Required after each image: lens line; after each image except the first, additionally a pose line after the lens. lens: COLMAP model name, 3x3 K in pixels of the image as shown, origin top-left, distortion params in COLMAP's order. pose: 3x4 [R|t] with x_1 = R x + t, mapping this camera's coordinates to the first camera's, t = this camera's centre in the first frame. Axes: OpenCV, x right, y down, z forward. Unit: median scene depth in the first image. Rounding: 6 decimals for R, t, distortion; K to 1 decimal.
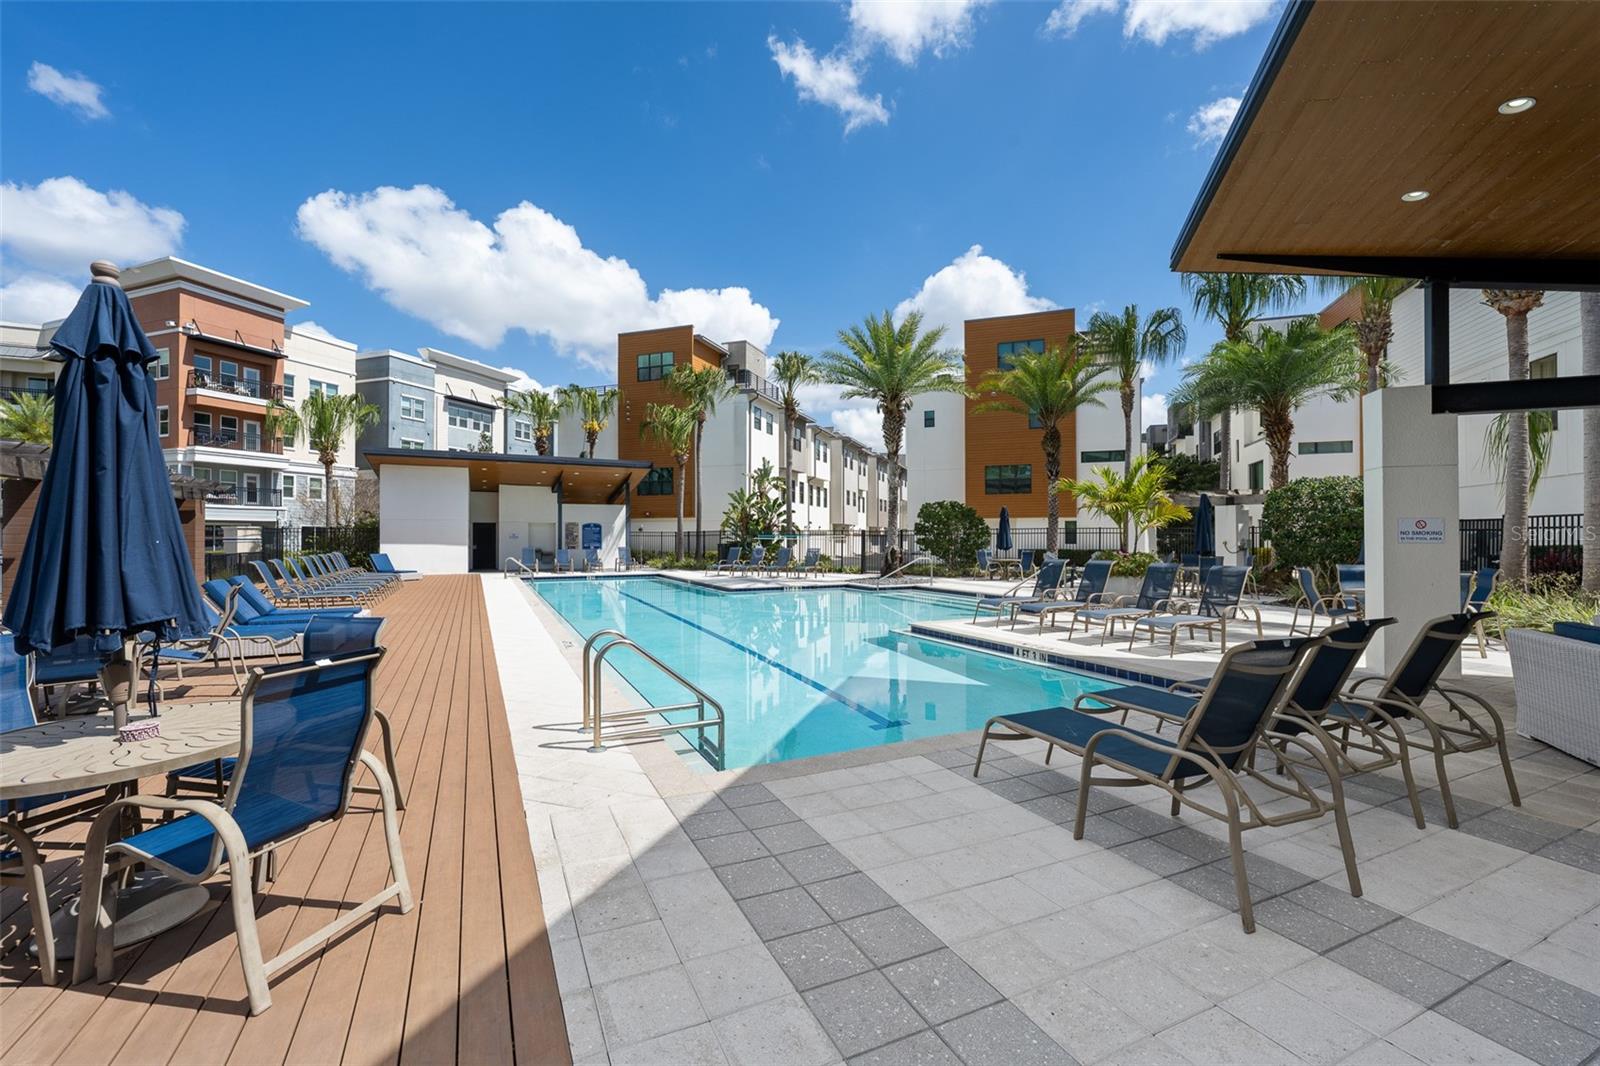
lens RADIAL K [[661.6, 0, 798.6], [0, 661.6, 537.1], [0, 0, 1]] dist [0.000302, -0.000751]
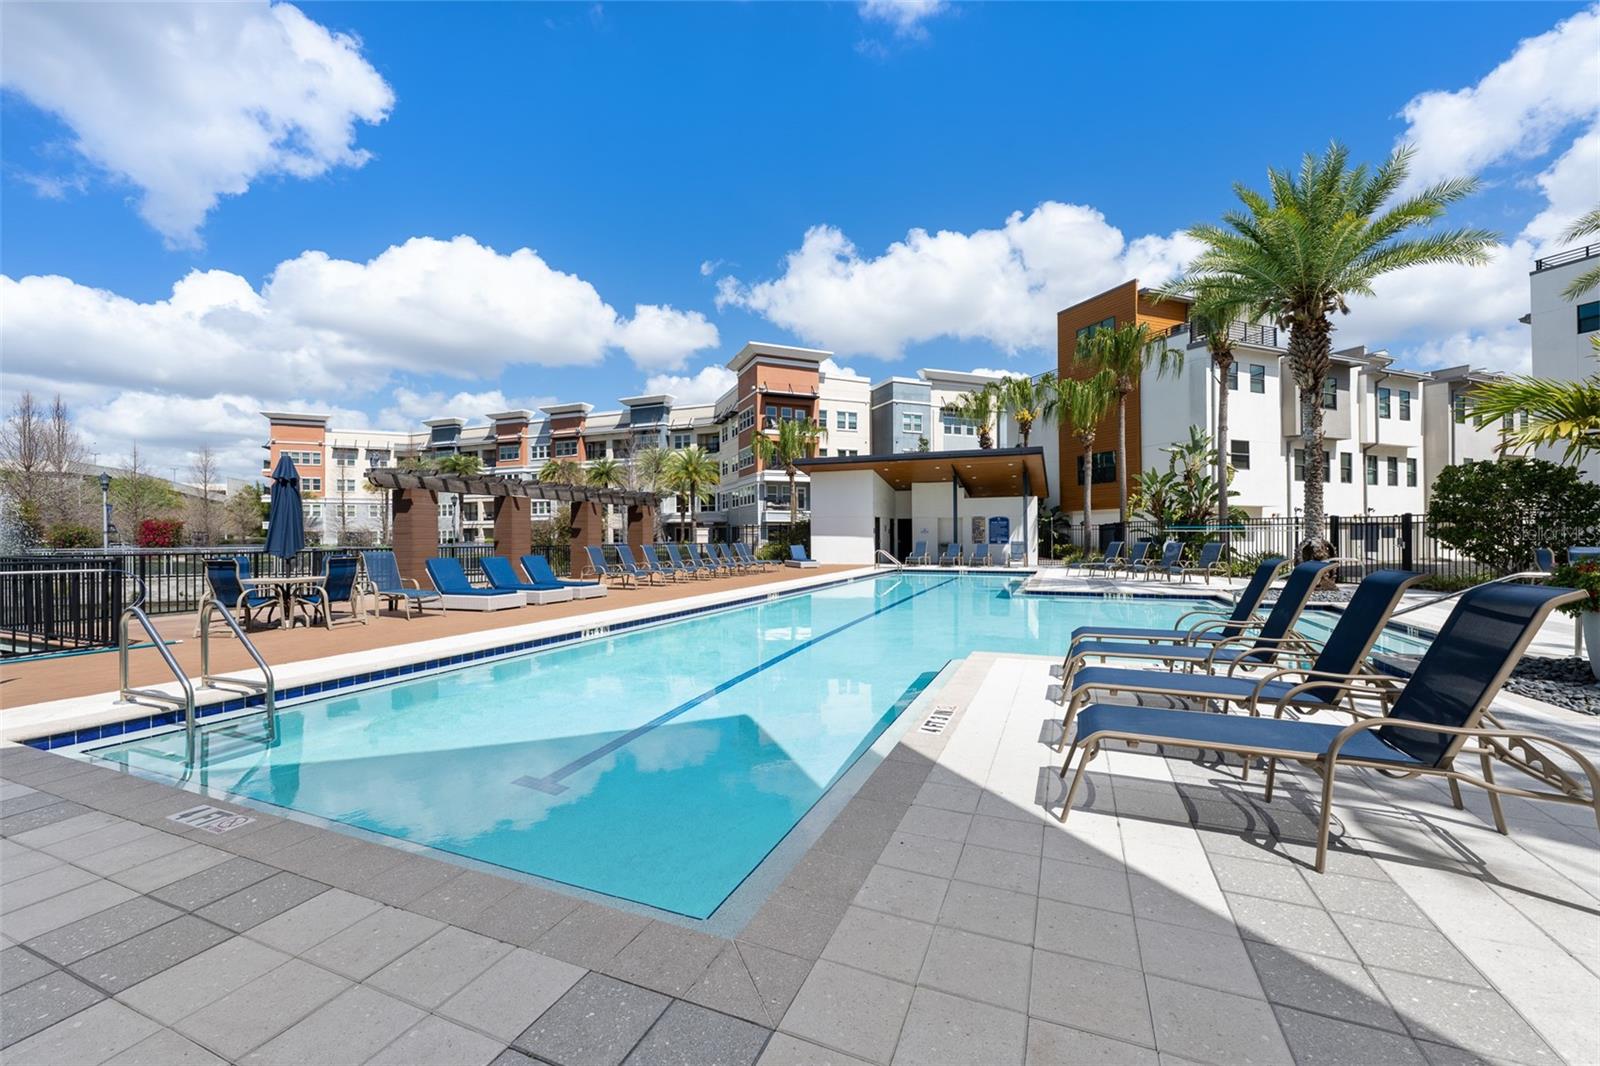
lens RADIAL K [[637.6, 0, 805.5], [0, 637.6, 532.7], [0, 0, 1]] dist [-0.000245, 0.000272]
pose [[0.663627, -0.007123, -0.748030, 0.206423], [0.003541, 0.999973, -0.006381, 0.007275], [0.748055, 0.001586, 0.663635, 0.185989]]
